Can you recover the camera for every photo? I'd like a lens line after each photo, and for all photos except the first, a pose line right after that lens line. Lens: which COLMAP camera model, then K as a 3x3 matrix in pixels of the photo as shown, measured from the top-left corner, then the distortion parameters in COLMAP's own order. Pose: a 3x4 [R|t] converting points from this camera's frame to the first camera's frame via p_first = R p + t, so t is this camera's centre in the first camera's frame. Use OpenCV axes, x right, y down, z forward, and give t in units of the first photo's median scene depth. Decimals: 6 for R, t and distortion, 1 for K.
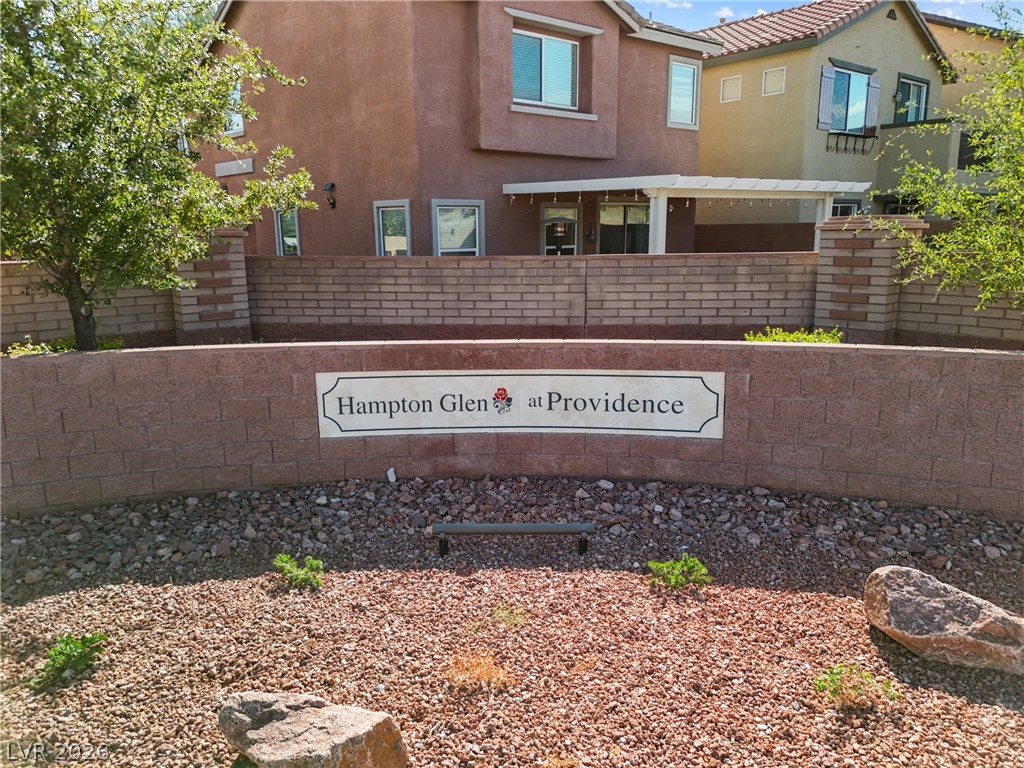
lens RADIAL K [[736.7, 0, 512.0], [0, 736.7, 384.0], [0, 0, 1]] dist [0.077957, -0.075815]
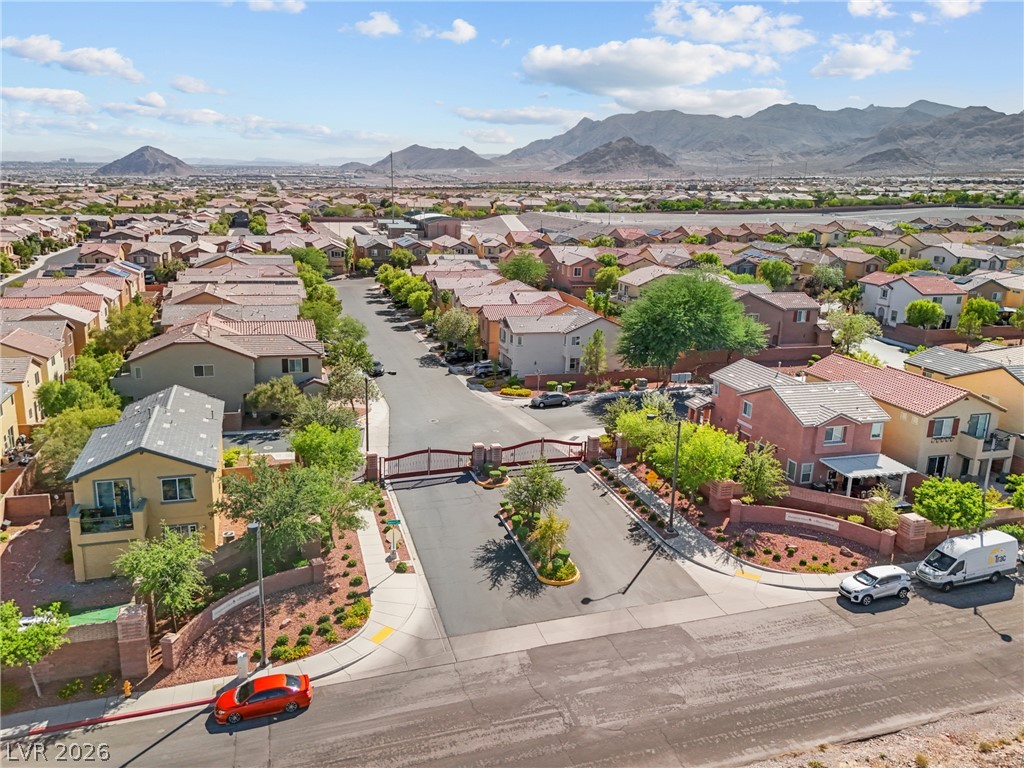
lens RADIAL K [[736.7, 0, 512.0], [0, 736.7, 384.0], [0, 0, 1]] dist [0.077957, -0.075815]
pose [[0.903102, 0.133450, -0.408165, 0.173915], [-0.118486, 0.991027, 0.061857, -1.557098], [0.412757, -0.007501, 0.910810, -7.700589]]
